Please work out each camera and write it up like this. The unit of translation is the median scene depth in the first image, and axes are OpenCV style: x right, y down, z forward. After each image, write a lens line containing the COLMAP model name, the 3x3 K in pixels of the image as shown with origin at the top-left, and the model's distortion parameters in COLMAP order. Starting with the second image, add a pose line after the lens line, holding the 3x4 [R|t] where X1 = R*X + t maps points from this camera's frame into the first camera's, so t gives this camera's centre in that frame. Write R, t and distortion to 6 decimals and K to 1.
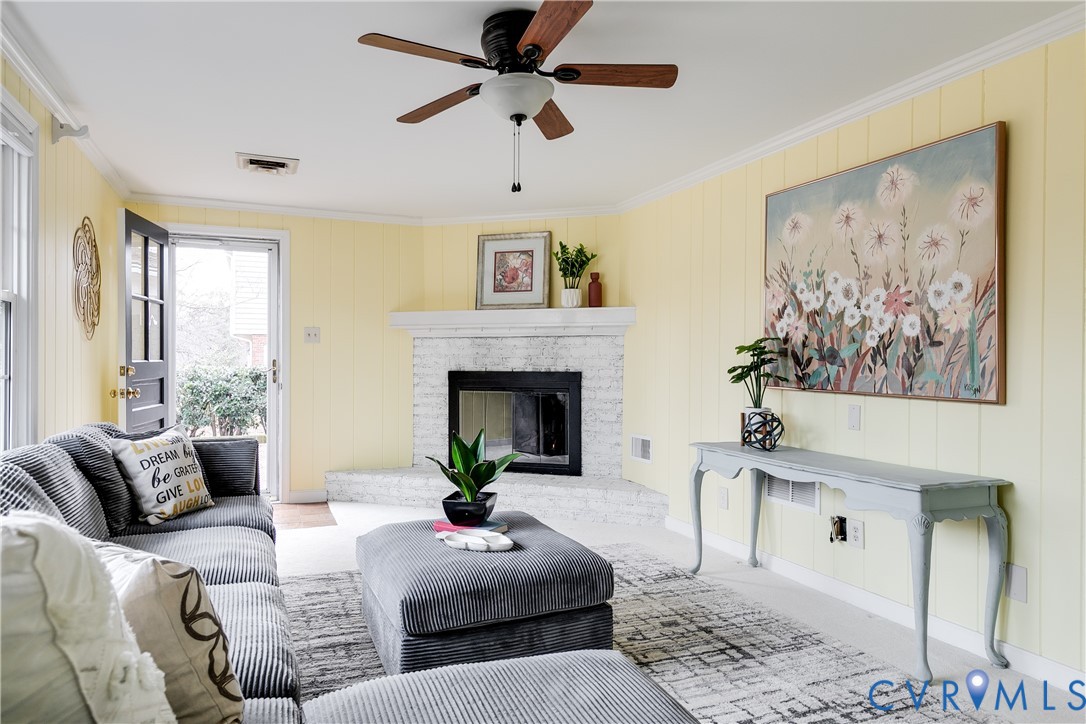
lens RADIAL K [[703.3, 0, 543.0], [0, 703.3, 362.0], [0, 0, 1]] dist [-0.000306, -0.000646]
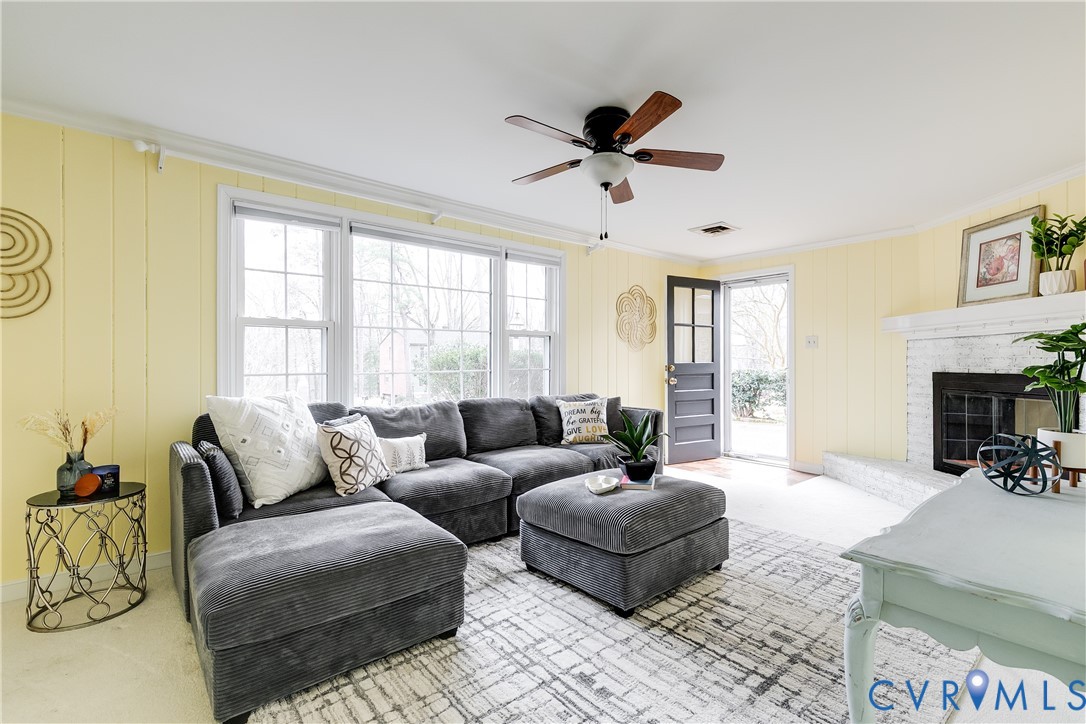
lens RADIAL K [[497.8, 0, 543.0], [0, 497.8, 362.0], [0, 0, 1]] dist [-0.000715, -0.000385]
pose [[0.307254, -0.003871, -0.951620, 0.406820], [-0.001400, 0.999989, -0.004520, 0.002892], [0.951627, 0.002721, 0.307245, 0.274435]]
